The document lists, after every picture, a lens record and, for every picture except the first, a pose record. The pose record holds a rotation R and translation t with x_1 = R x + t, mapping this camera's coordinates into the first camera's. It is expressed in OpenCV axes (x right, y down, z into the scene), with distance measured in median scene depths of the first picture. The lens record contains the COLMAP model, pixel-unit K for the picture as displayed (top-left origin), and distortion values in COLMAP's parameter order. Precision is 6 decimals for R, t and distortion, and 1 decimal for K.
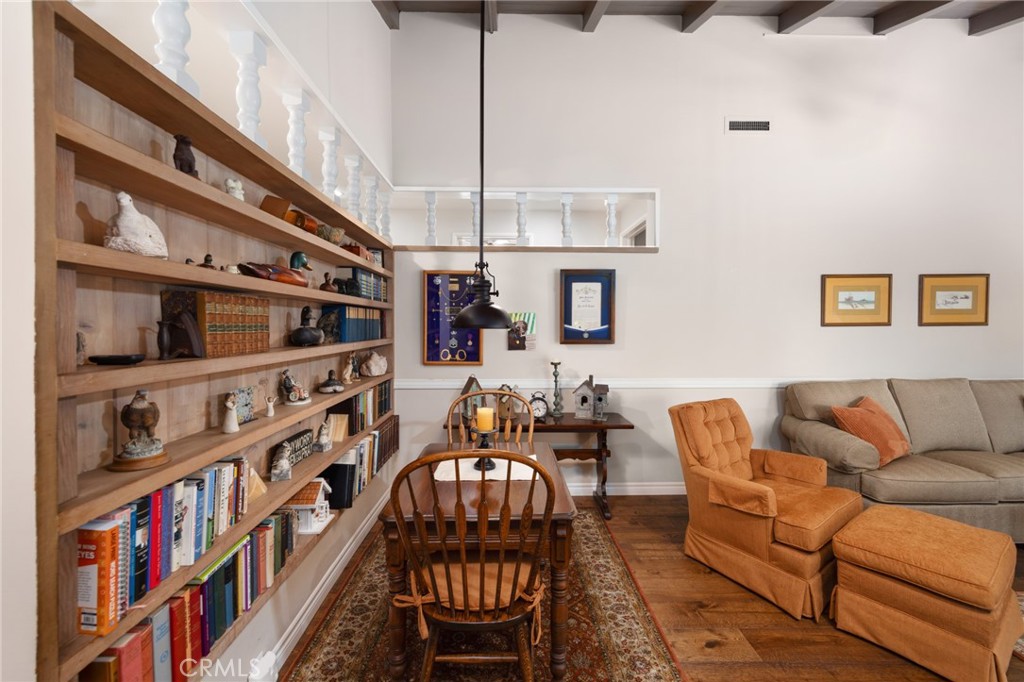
lens RADIAL K [[419.1, 0, 511.4], [0, 419.1, 332.4], [0, 0, 1]] dist [0.002306, 0.000172]
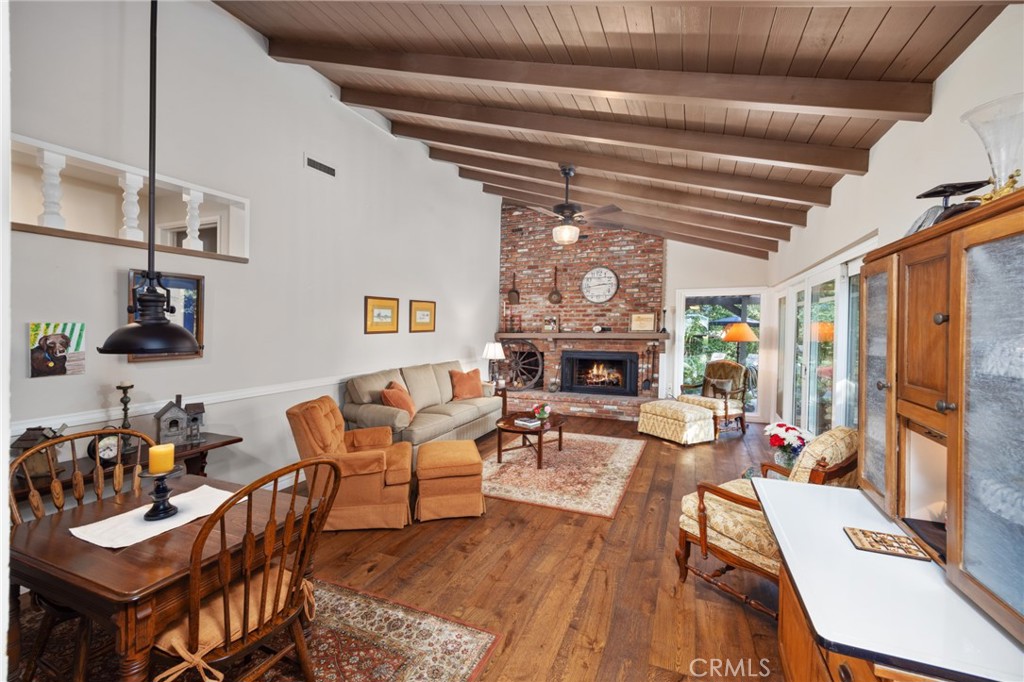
lens RADIAL K [[414.0, 0, 508.0], [0, 414.0, 356.3], [0, 0, 1]] dist [-0.000437, -0.000023]
pose [[0.426777, -0.065965, 0.901948, -0.311871], [0.015468, 0.997723, 0.065650, -0.026247], [-0.904225, -0.014067, 0.426826, 0.008249]]
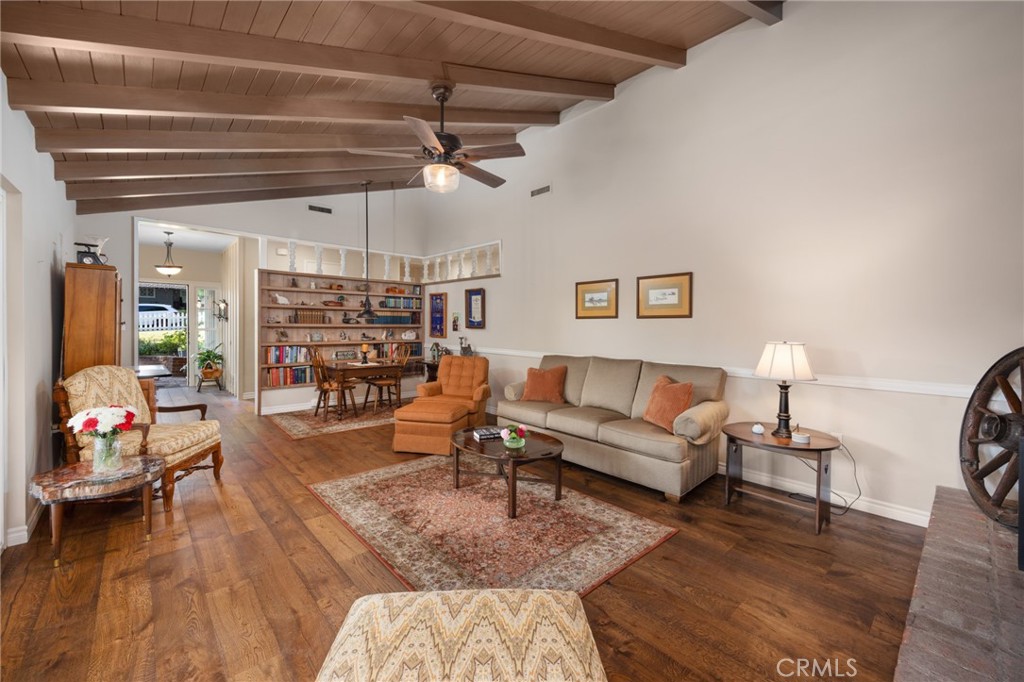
lens RADIAL K [[419.1, 0, 511.4], [0, 419.1, 332.4], [0, 0, 1]] dist [0.002306, 0.000172]
pose [[0.652273, 0.022982, -0.757636, 1.883589], [-0.022825, 0.999682, 0.010674, 0.024422], [0.757641, 0.010330, 0.652590, -0.110600]]
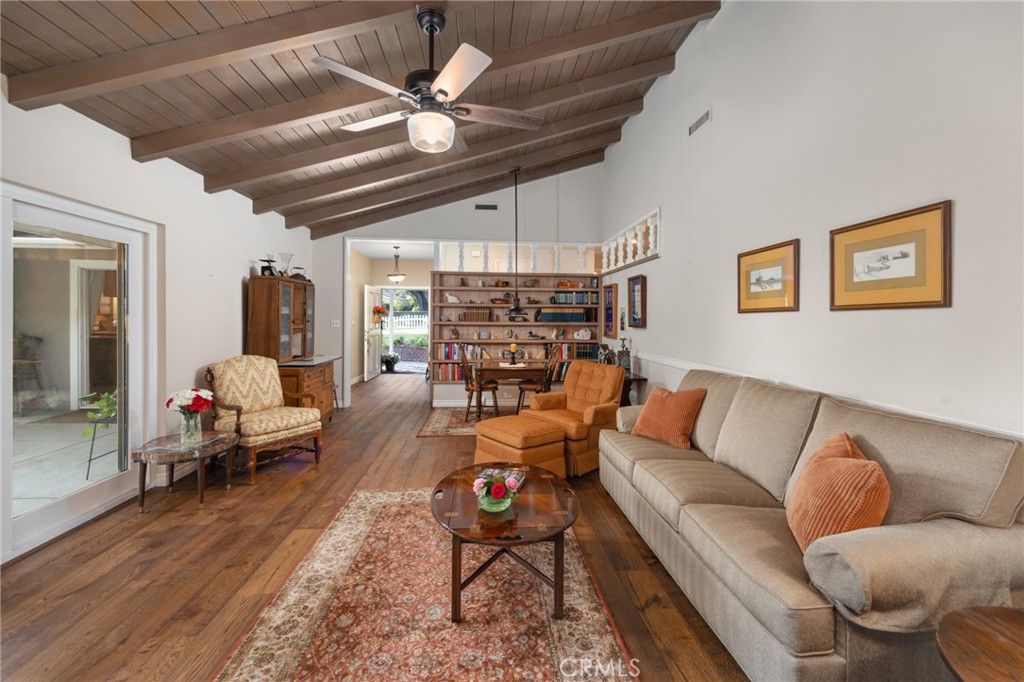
lens RADIAL K [[426.6, 0, 507.3], [0, 426.6, 325.2], [0, 0, 1]] dist [0.000783, 0.000079]
pose [[0.046598, 0.015998, -0.998786, 1.801172], [-0.022408, 0.999637, 0.014966, 0.009136], [0.998662, 0.021683, 0.046939, 0.535115]]
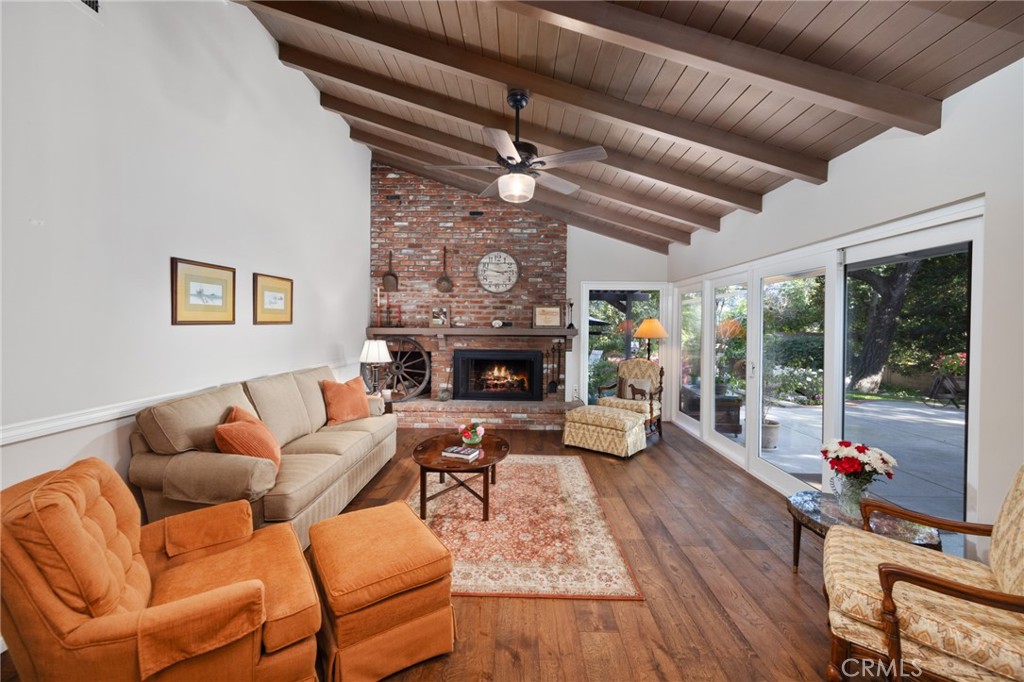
lens RADIAL K [[421.5, 0, 510.2], [0, 421.5, 332.8], [0, 0, 1]] dist [0.004002, 0.000333]
pose [[0.034197, -0.019051, 0.999234, -0.008001], [0.004639, 0.999811, 0.018903, -0.013216], [-0.999404, 0.003989, 0.034279, 0.405551]]
